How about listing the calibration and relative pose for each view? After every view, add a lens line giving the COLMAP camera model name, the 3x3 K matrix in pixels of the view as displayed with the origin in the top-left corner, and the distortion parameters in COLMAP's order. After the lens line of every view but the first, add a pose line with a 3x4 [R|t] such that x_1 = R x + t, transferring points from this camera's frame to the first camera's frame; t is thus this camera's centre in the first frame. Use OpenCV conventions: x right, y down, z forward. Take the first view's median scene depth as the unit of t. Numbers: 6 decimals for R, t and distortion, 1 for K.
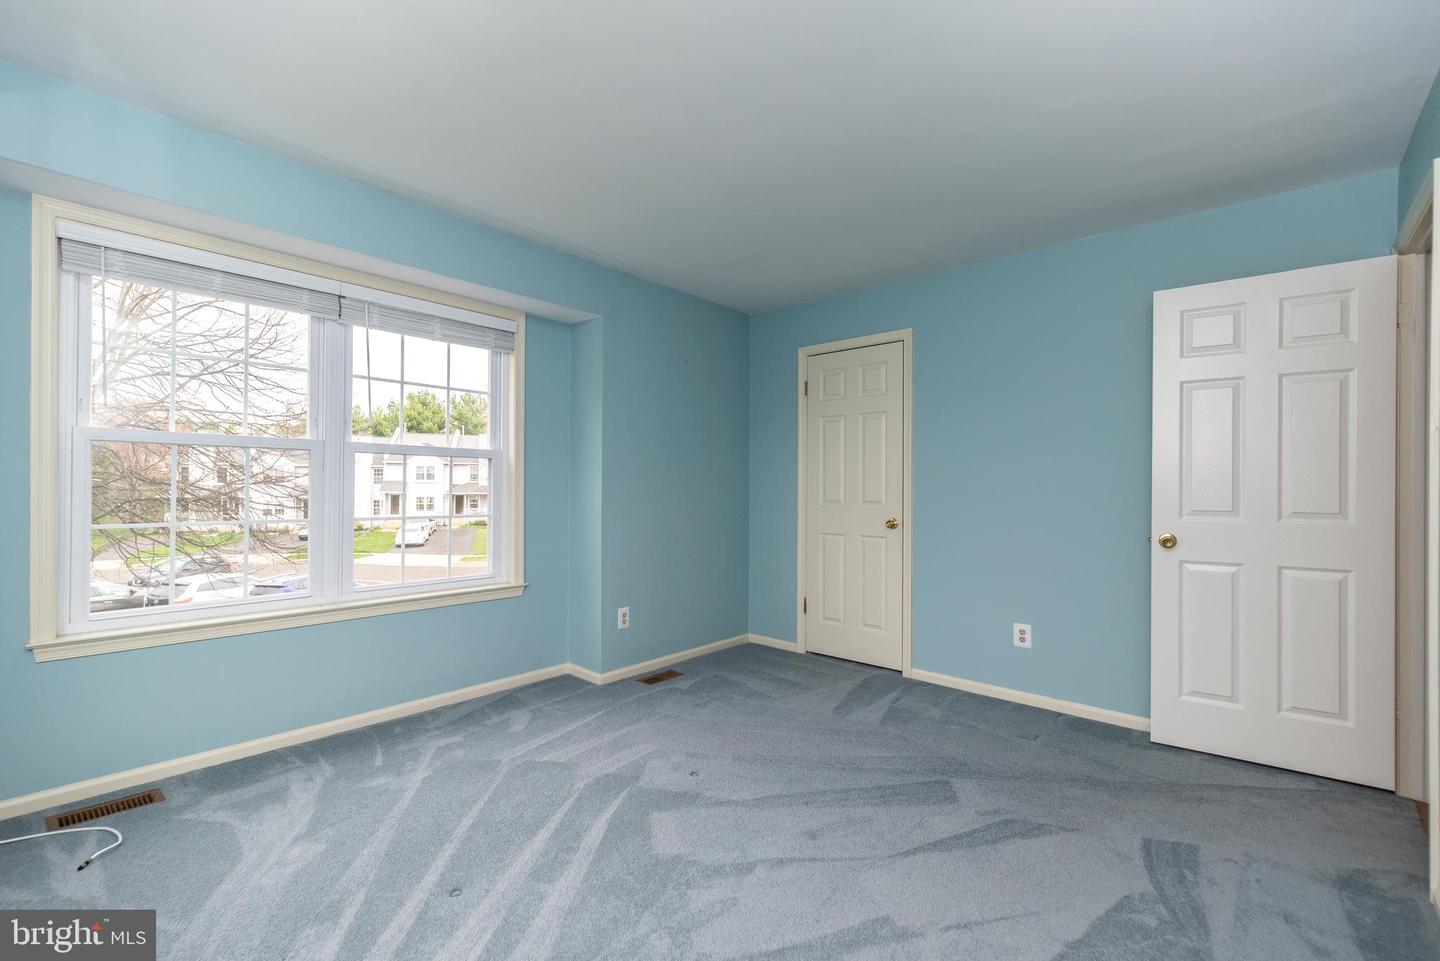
lens RADIAL K [[626.8, 0, 726.6], [0, 626.8, 487.7], [0, 0, 1]] dist [0.002921, 0.000947]
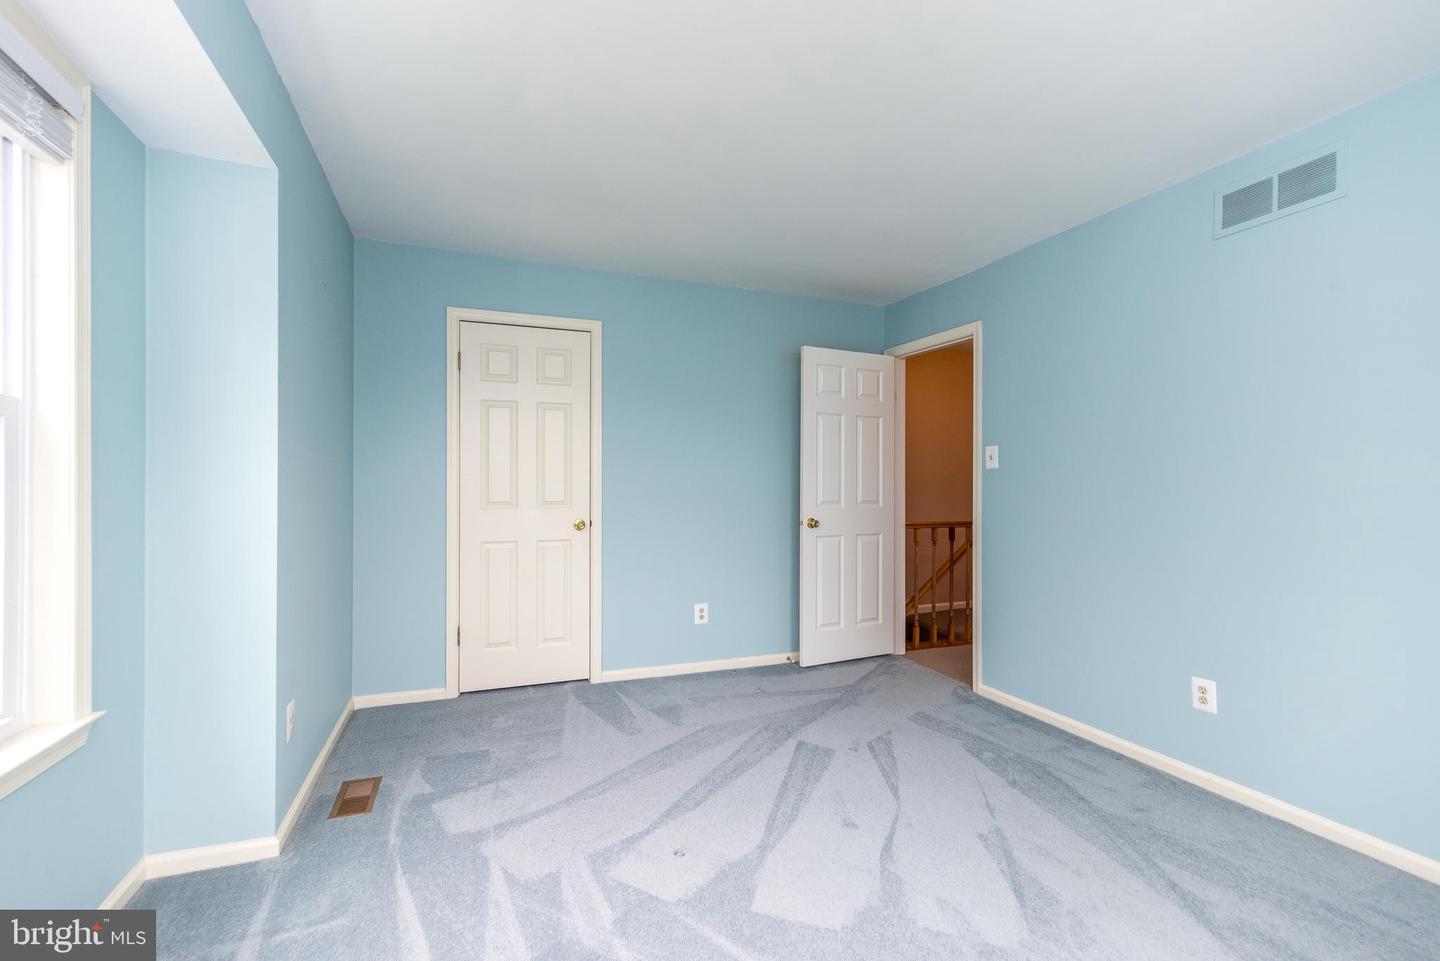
lens RADIAL K [[626.8, 0, 726.6], [0, 626.8, 487.7], [0, 0, 1]] dist [0.002921, 0.000947]
pose [[0.455844, -0.013028, 0.889964, -0.545555], [-0.002184, 0.999874, 0.015755, -0.015990], [-0.890057, -0.009125, 0.455758, 0.438140]]
